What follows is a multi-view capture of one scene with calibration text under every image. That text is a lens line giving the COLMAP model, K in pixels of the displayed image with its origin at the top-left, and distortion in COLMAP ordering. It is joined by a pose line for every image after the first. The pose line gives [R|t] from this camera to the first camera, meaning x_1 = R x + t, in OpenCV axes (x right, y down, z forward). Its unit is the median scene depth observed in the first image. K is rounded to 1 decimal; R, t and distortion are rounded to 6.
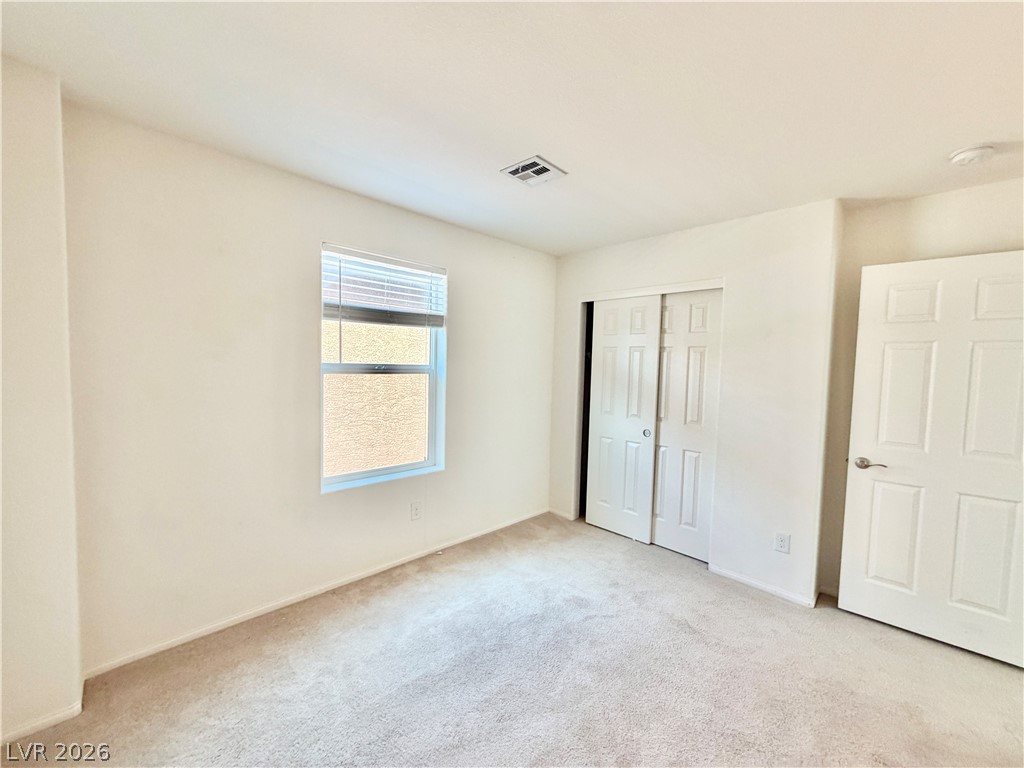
lens RADIAL K [[407.8, 0, 508.0], [0, 407.8, 385.7], [0, 0, 1]] dist [0.000069, -0.000261]
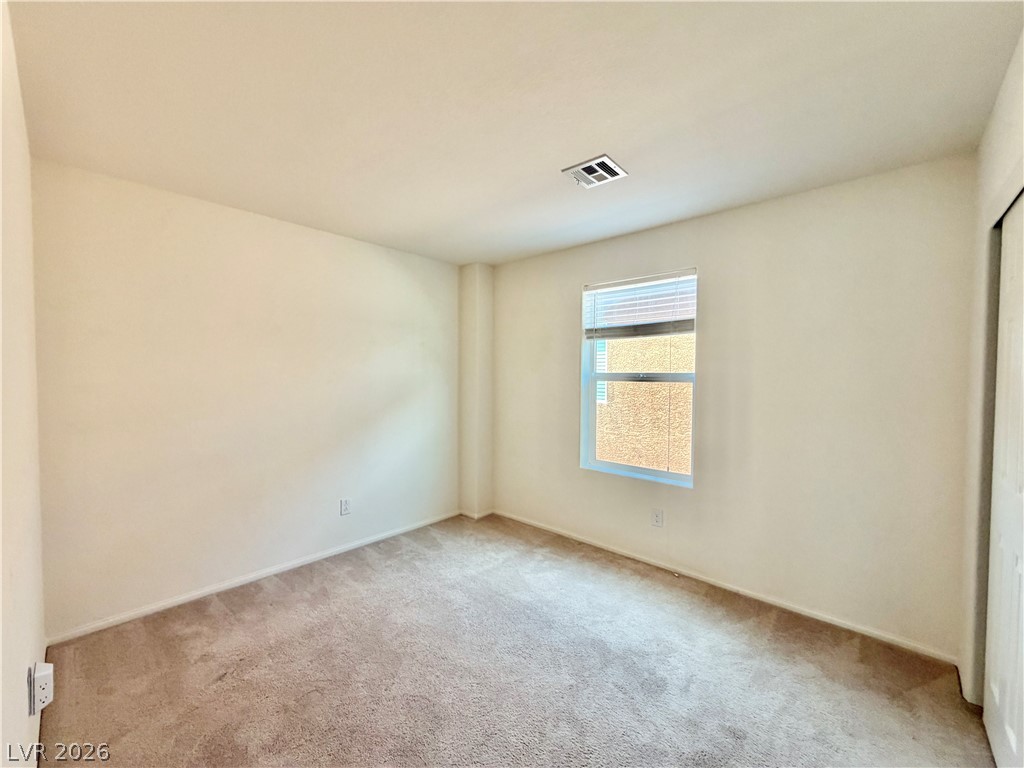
lens RADIAL K [[407.8, 0, 508.0], [0, 407.8, 385.7], [0, 0, 1]] dist [0.000069, -0.000261]
pose [[0.055613, 0.000318, -0.998452, 0.774123], [-0.059772, 0.998208, -0.003011, 0.007142], [0.996662, 0.059847, 0.055532, 0.568664]]
